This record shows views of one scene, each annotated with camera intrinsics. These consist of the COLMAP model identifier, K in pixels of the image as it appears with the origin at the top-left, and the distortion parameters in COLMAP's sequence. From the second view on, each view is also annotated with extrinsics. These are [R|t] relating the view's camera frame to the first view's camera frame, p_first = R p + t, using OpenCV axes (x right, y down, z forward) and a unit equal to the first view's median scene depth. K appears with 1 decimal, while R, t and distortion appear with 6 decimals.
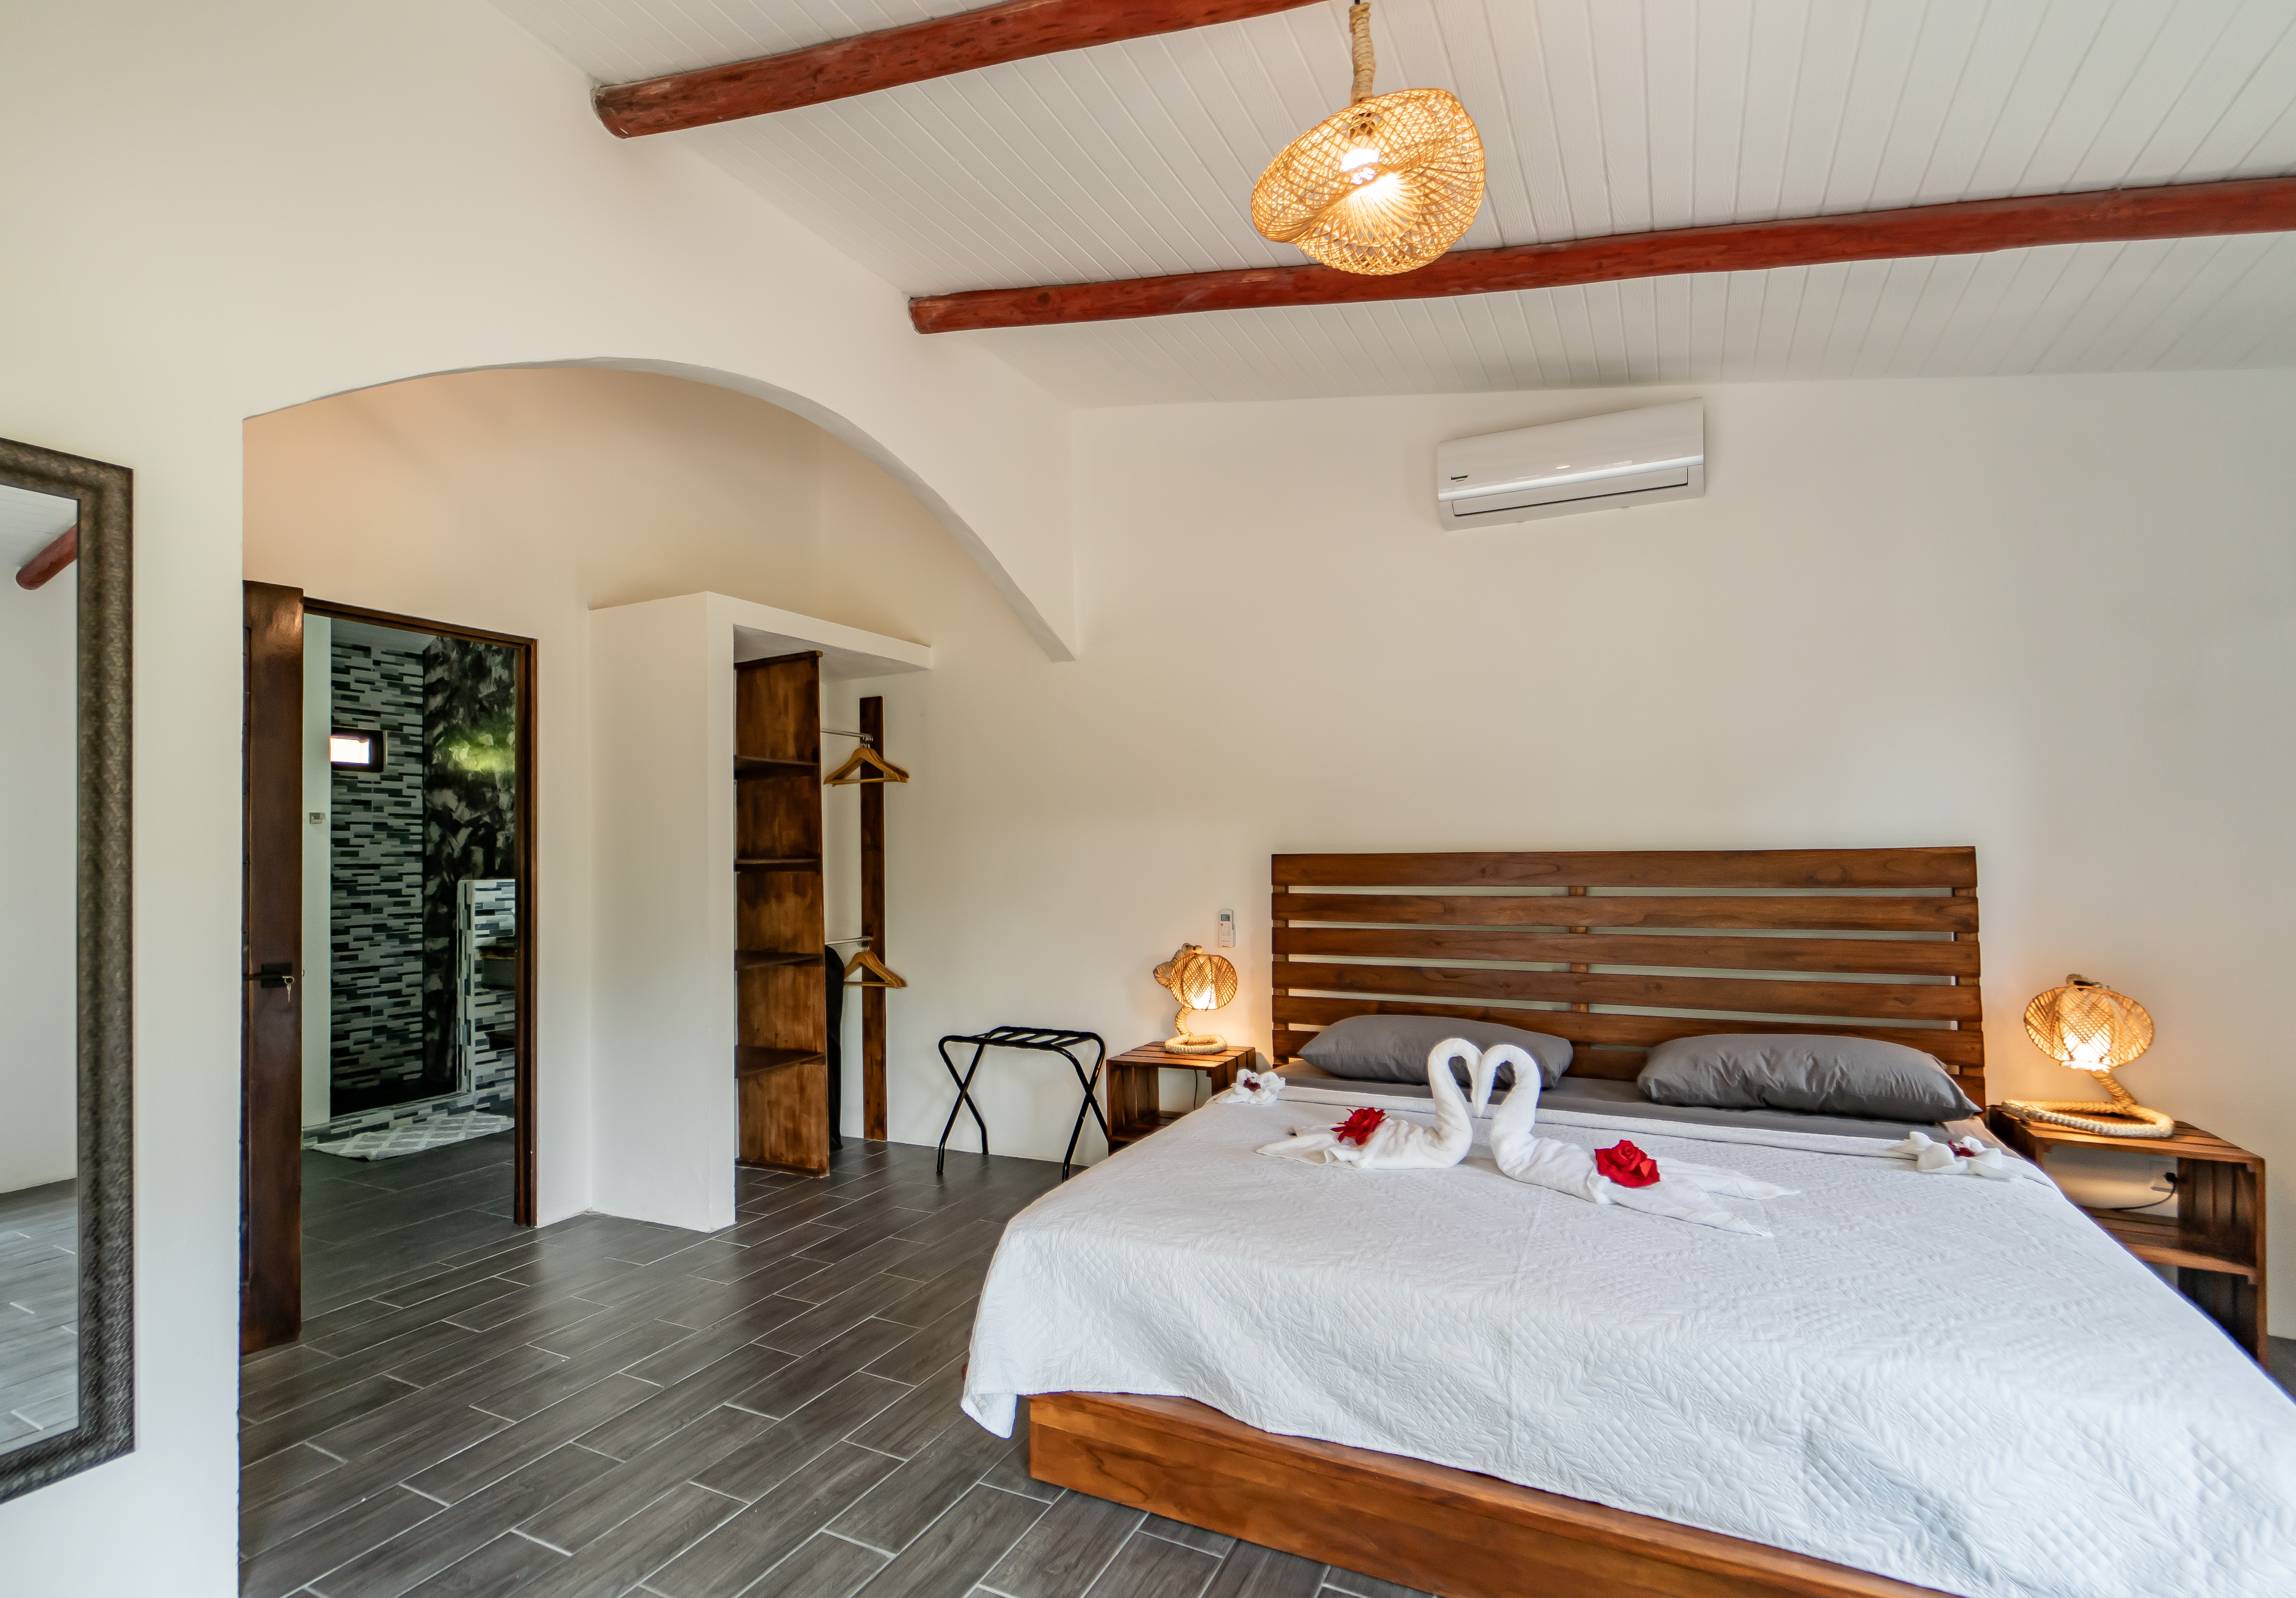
lens RADIAL K [[1097.5, 0, 1095.8], [0, 1097.5, 827.4], [0, 0, 1]] dist [-0.001594, -0.000073]
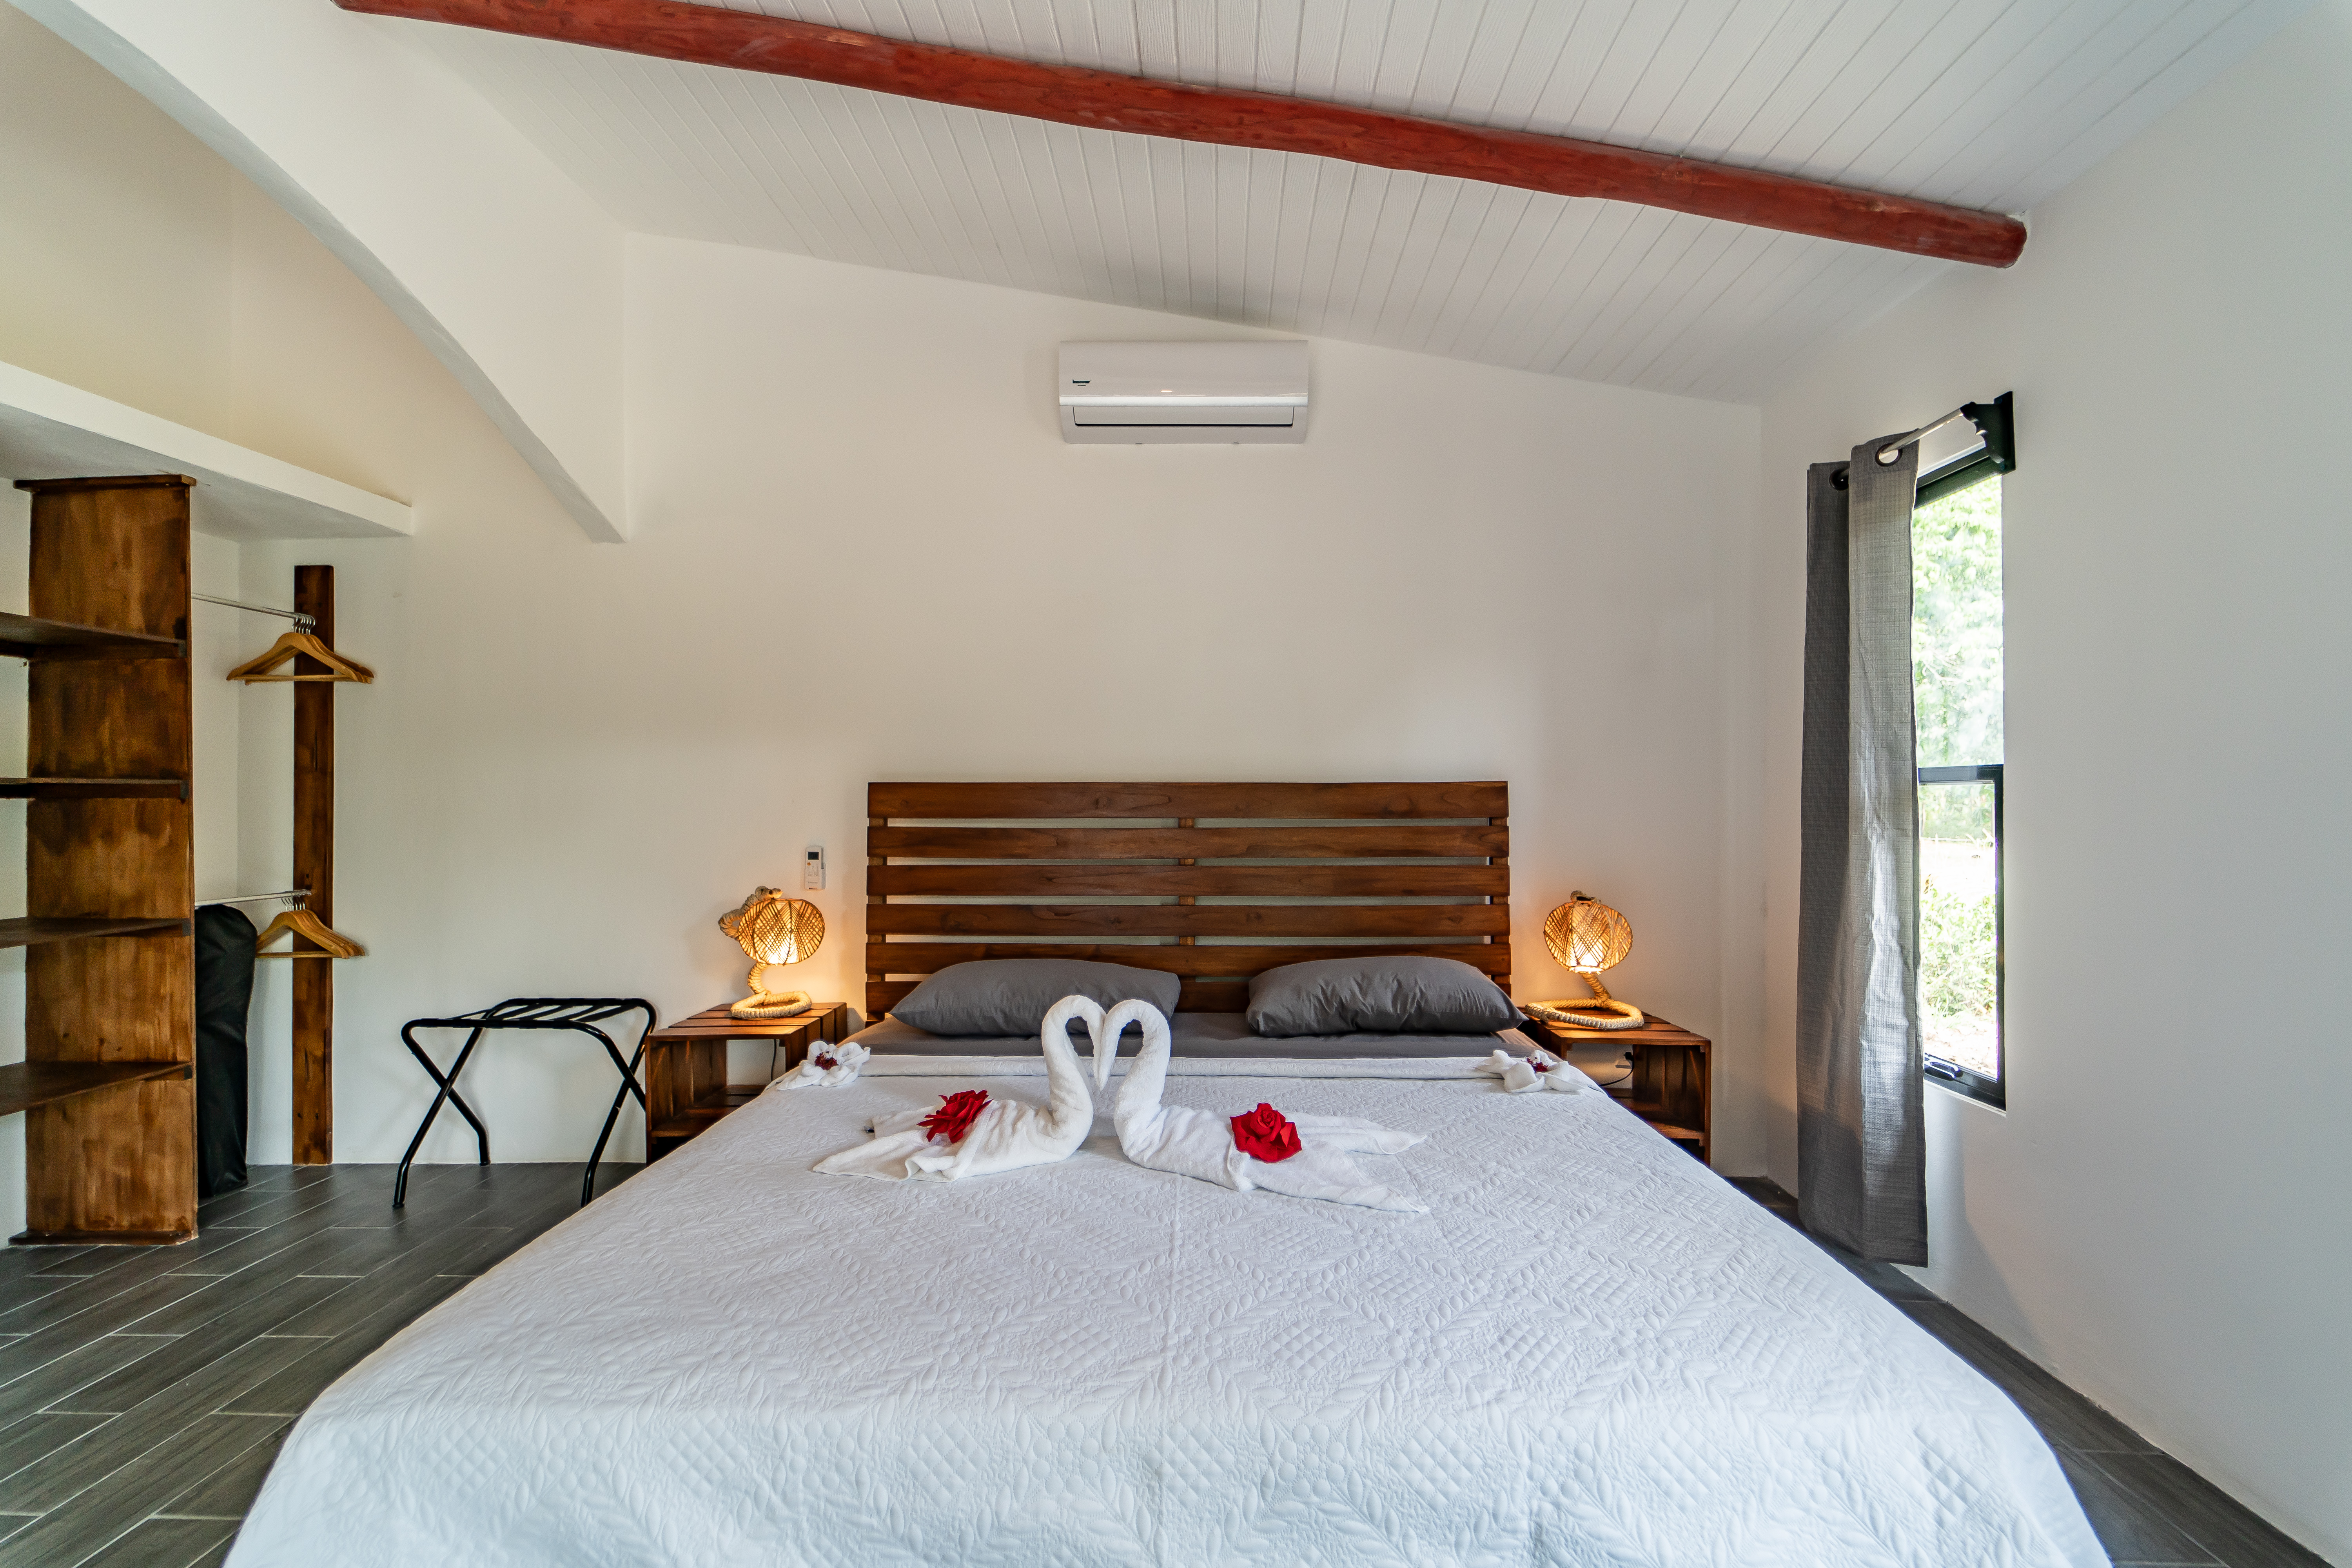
lens RADIAL K [[942.5, 0, 1176.7], [0, 942.5, 787.1], [0, 0, 1]] dist [0.001368, -0.000482]
pose [[0.903409, 0.015381, 0.428504, 0.056914], [-0.018068, 0.999834, 0.002204, 0.021016], [-0.428399, -0.009733, 0.903537, 0.204379]]
